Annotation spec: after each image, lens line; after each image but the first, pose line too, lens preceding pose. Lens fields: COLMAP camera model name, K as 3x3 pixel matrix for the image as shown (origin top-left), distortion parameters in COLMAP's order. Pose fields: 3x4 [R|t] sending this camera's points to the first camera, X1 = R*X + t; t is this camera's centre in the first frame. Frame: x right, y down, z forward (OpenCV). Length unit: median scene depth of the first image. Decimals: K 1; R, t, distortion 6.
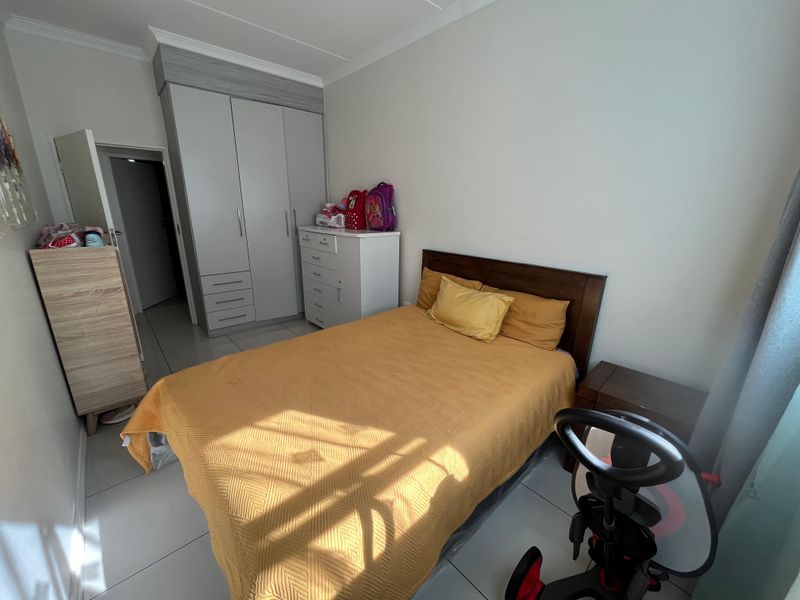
lens RADIAL K [[320.6, 0, 401.8], [0, 320.6, 300.5], [0, 0, 1]] dist [0.000244, 0.000024]
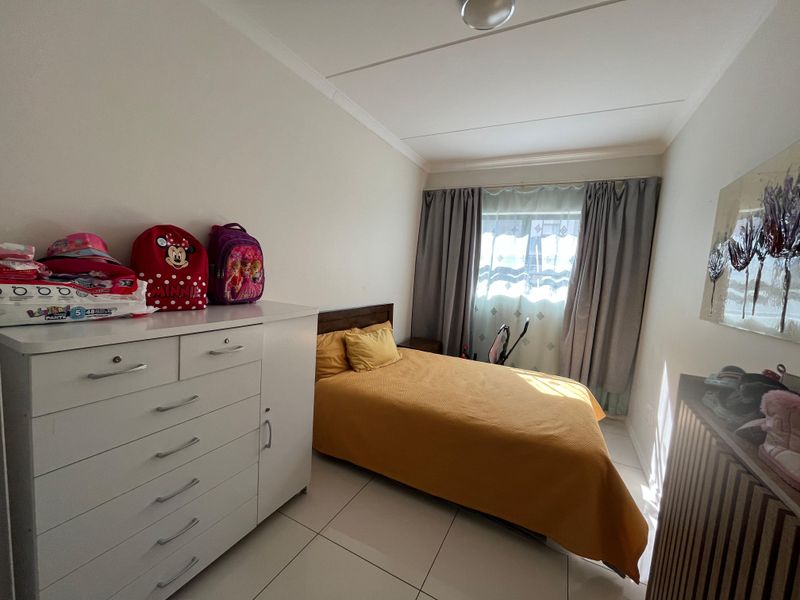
lens RADIAL K [[320.6, 0, 403.4], [0, 320.6, 300.5], [0, 0, 1]] dist [0.000244, 0.000024]
pose [[-0.348275, -0.132042, 0.928046, -0.726445], [0.192869, 0.958753, 0.208790, -0.294577], [-0.917336, 0.251708, -0.308444, 0.926979]]
